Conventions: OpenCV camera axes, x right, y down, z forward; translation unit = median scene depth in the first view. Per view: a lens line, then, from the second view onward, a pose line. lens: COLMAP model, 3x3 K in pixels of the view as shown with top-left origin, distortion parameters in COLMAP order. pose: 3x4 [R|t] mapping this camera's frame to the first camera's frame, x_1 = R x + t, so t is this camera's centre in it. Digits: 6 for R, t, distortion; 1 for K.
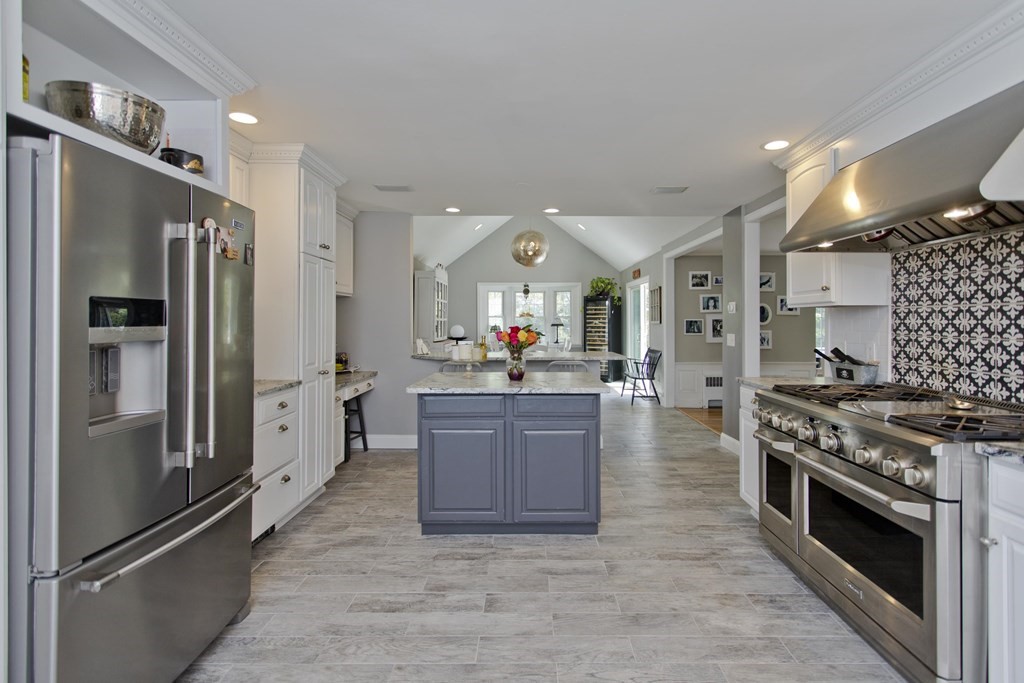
lens RADIAL K [[482.6, 0, 501.6], [0, 482.6, 322.6], [0, 0, 1]] dist [0.002409, 0.000311]
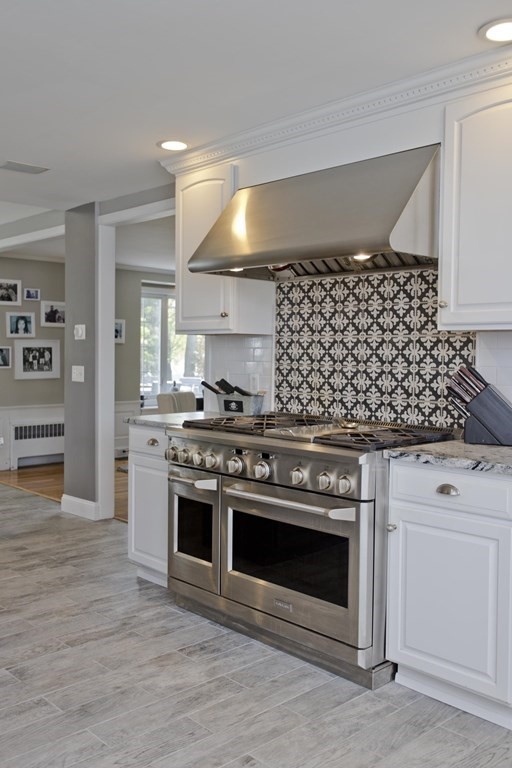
lens RADIAL K [[742.6, 0, 207.3], [0, 742.6, 385.0], [0, 0, 1]] dist [0.007954, 0.001268]
pose [[0.736720, -0.017037, 0.675984, -0.293216], [-0.012422, 0.999173, 0.038720, 0.008883], [-0.676084, -0.036923, 0.735899, -0.032621]]
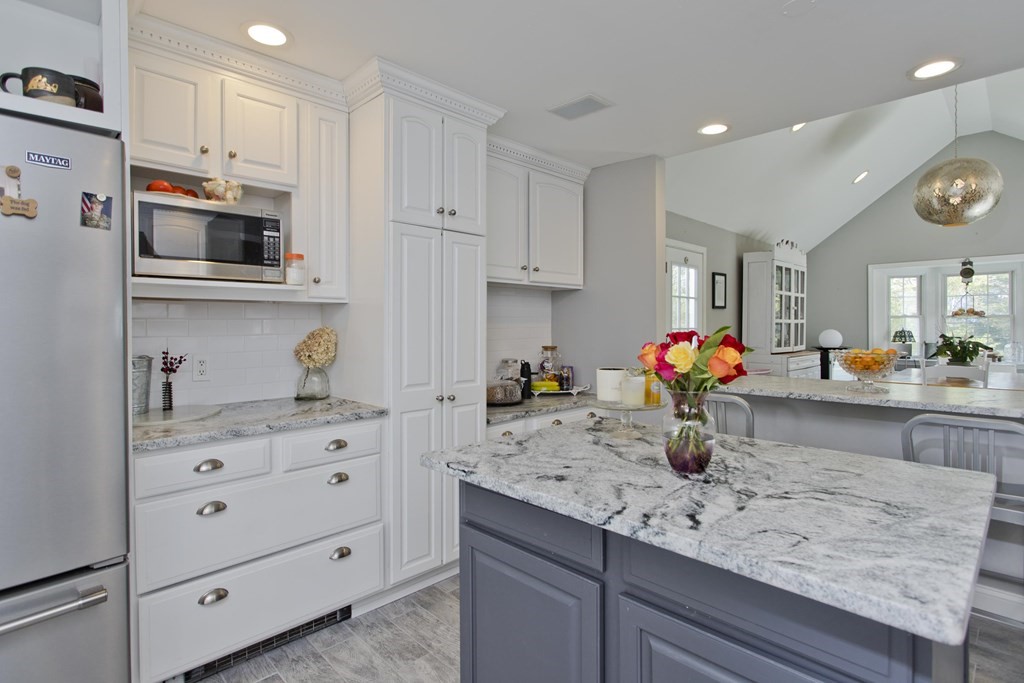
lens RADIAL K [[516.9, 0, 478.7], [0, 516.9, 328.3], [0, 0, 1]] dist [-0.002933, -0.000302]
pose [[0.732409, 0.001296, -0.680864, 0.211674], [0.000908, 0.999995, 0.002881, 0.004230], [0.680864, -0.002728, 0.732405, 0.656930]]
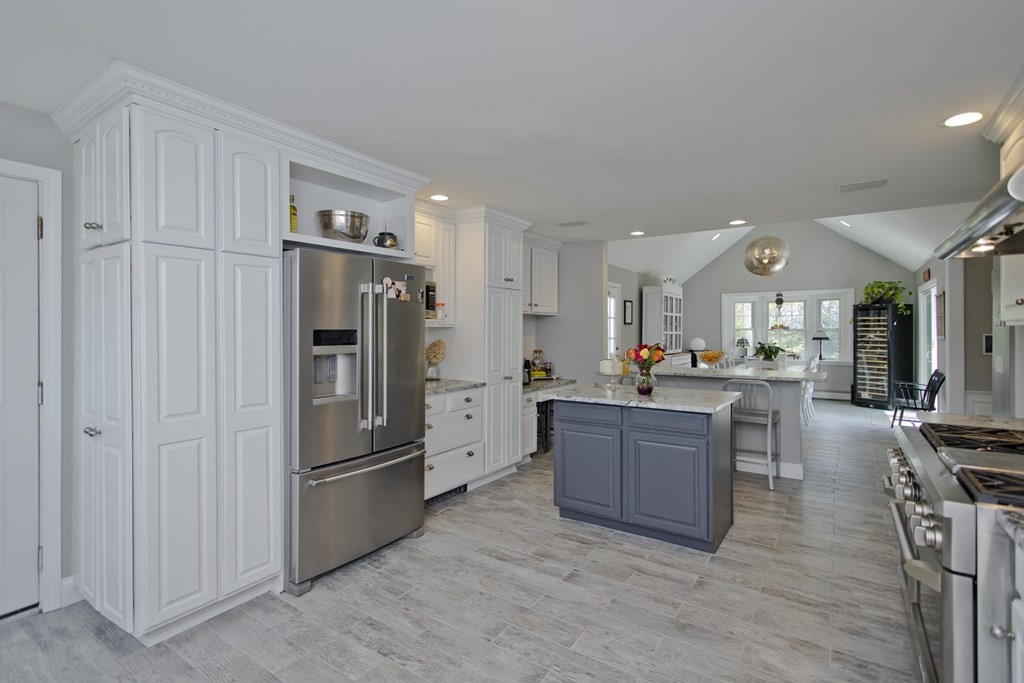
lens RADIAL K [[452.3, 0, 486.4], [0, 452.3, 334.1], [0, 0, 1]] dist [0.001070, 0.000447]
pose [[0.830183, 0.000467, -0.557491, 0.337280], [-0.000010, 1.000000, 0.000823, -0.018638], [0.557491, -0.000678, 0.830182, -0.043510]]
